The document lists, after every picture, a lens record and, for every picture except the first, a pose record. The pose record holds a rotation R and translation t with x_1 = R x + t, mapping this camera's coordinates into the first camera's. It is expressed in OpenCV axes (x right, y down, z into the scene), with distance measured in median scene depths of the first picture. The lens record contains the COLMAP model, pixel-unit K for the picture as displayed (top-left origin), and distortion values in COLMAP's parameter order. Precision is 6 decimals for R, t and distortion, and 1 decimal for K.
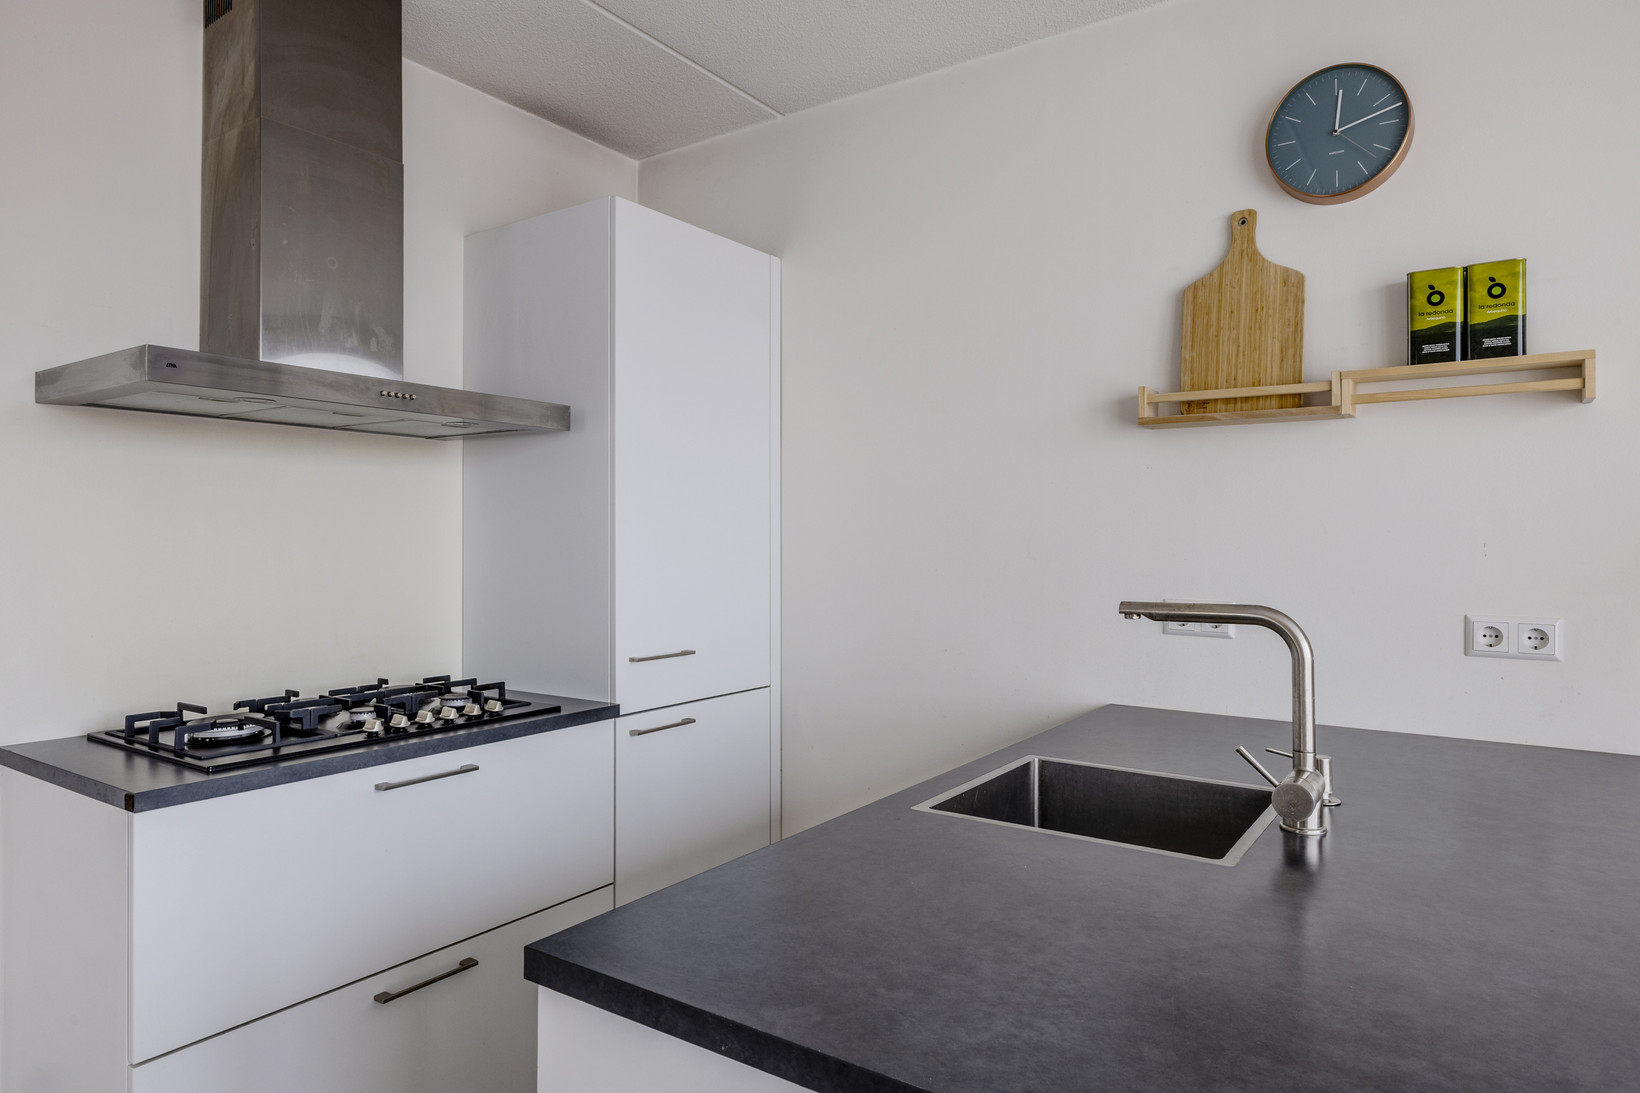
lens RADIAL K [[991.5, 0, 810.4], [0, 991.5, 534.9], [0, 0, 1]] dist [0.004913, -0.007780]
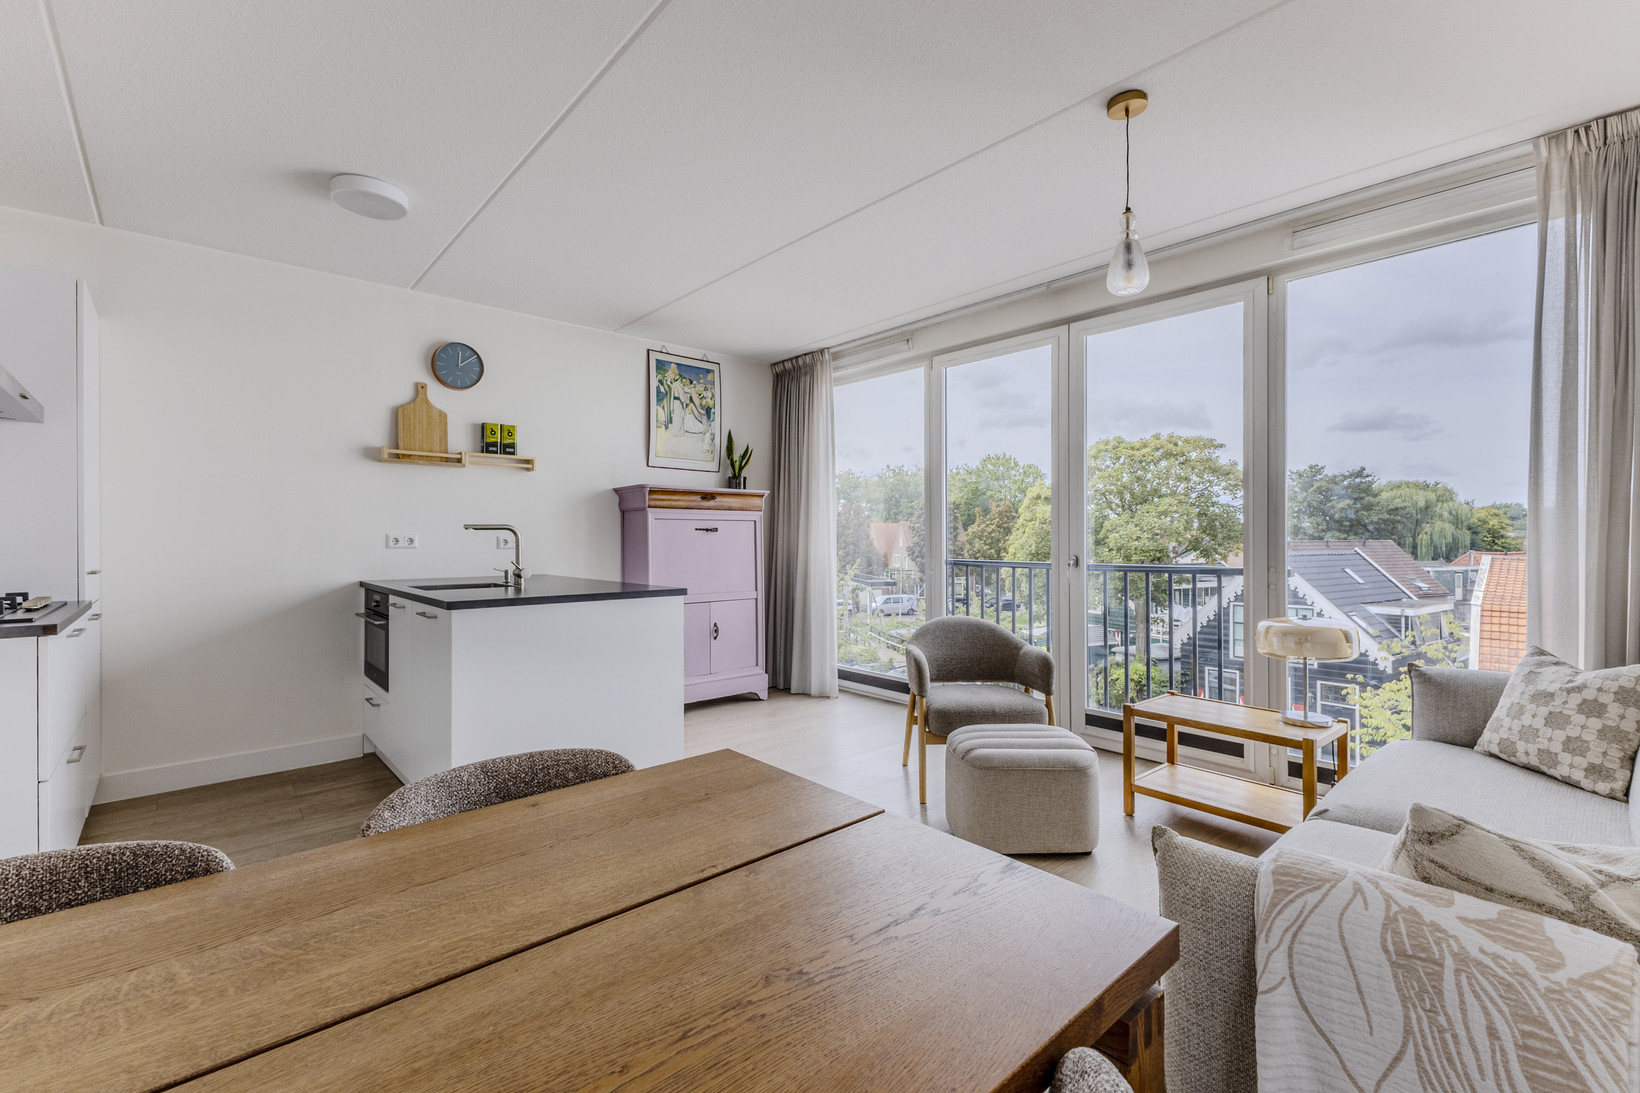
lens RADIAL K [[707.2, 0, 828.5], [0, 707.2, 536.8], [0, 0, 1]] dist [0.010515, -0.001143]
pose [[0.221136, -0.001272, 0.975242, -1.173061], [-0.001828, 0.999997, 0.001719, 0.071711], [-0.975241, -0.002163, 0.221133, -0.458131]]
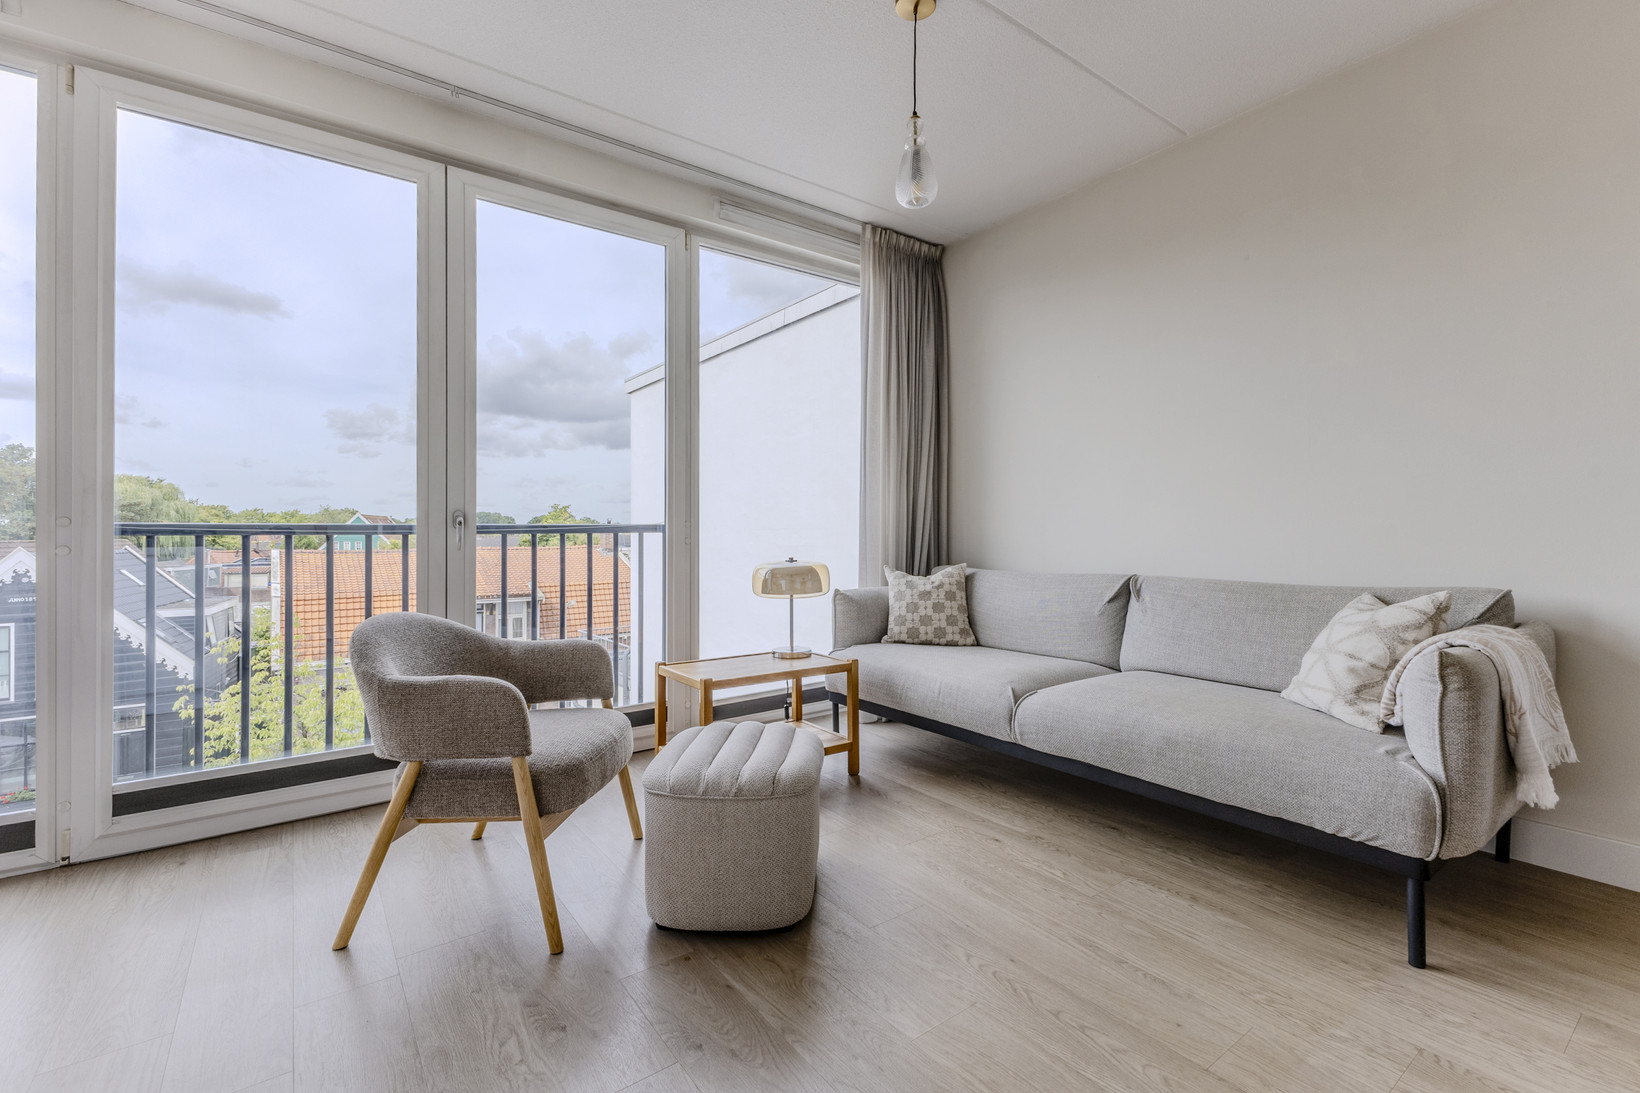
lens RADIAL K [[707.2, 0, 818.8], [0, 707.2, 522.4], [0, 0, 1]] dist [0.010515, -0.001143]
pose [[-0.946827, 0.008797, 0.321622, -0.195012], [0.002905, 0.999819, -0.018793, 0.174570], [-0.321729, -0.016859, -0.946682, 0.338489]]
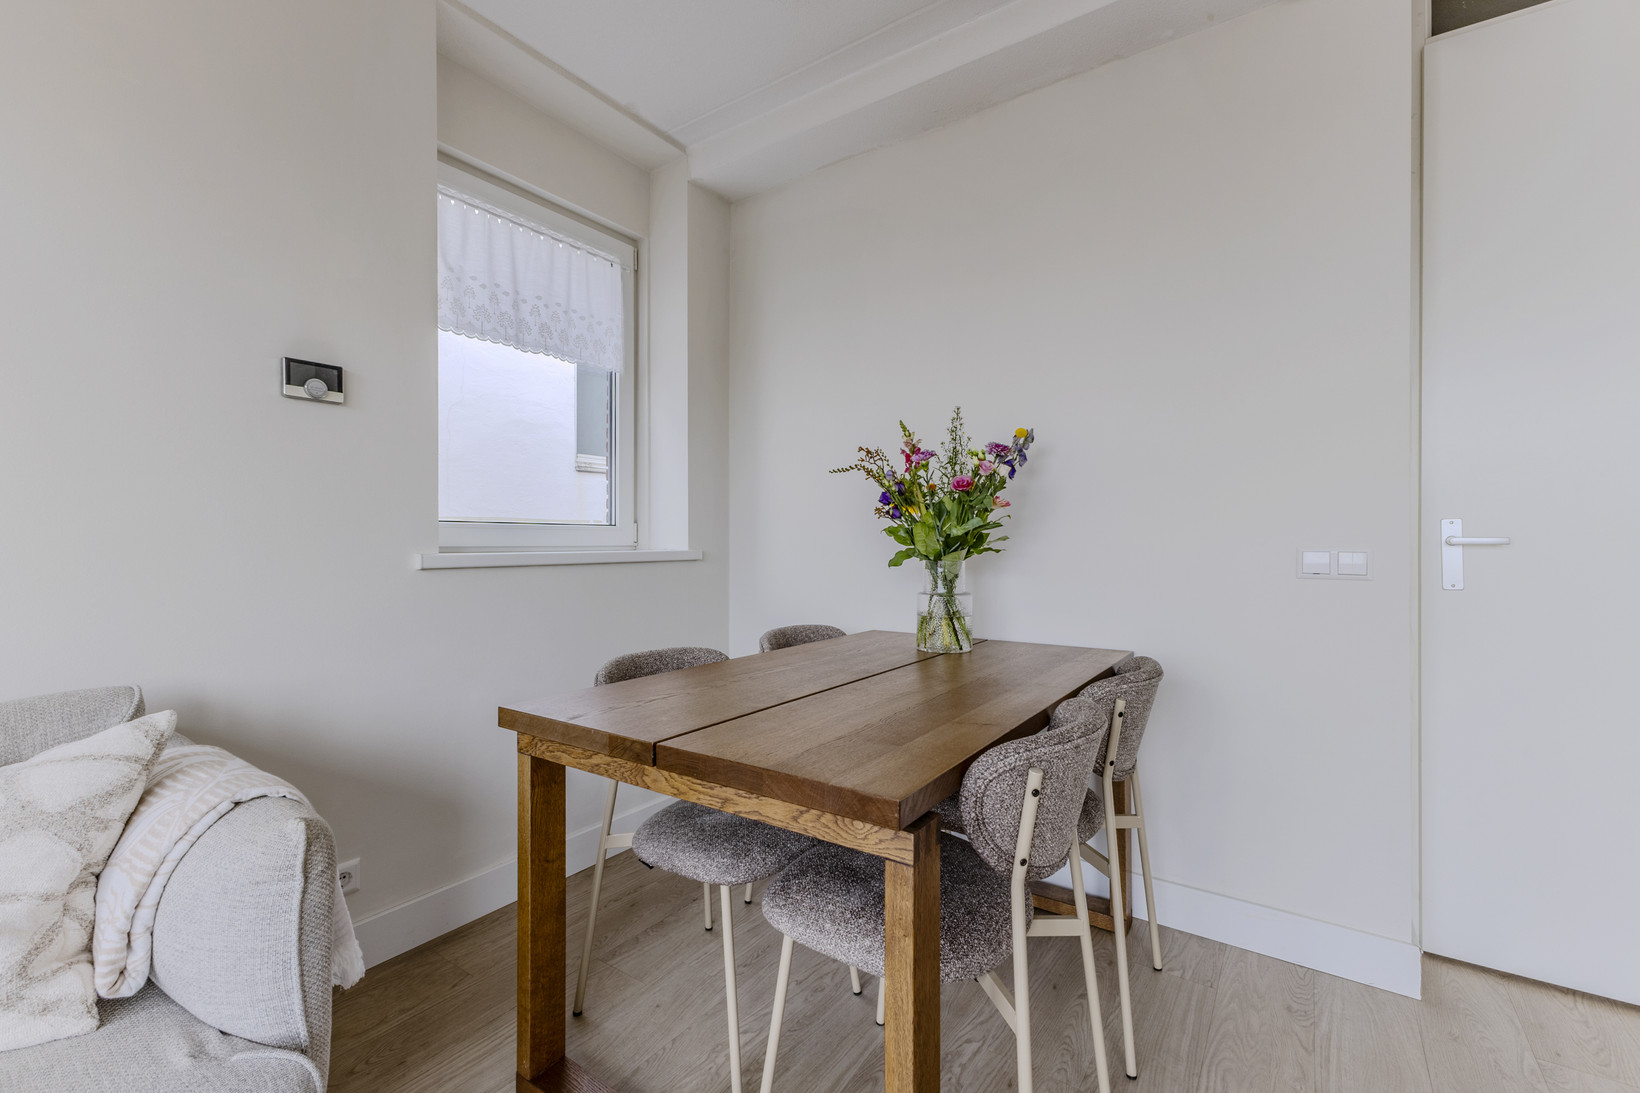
lens RADIAL K [[707.2, 0, 820.8], [0, 707.2, 544.5], [0, 0, 1]] dist [0.010515, -0.001143]
pose [[-0.000052, 0.001904, -0.999998, -0.127751], [0.004954, 0.999986, 0.001904, 0.125776], [0.999988, -0.004954, -0.000062, -0.262319]]
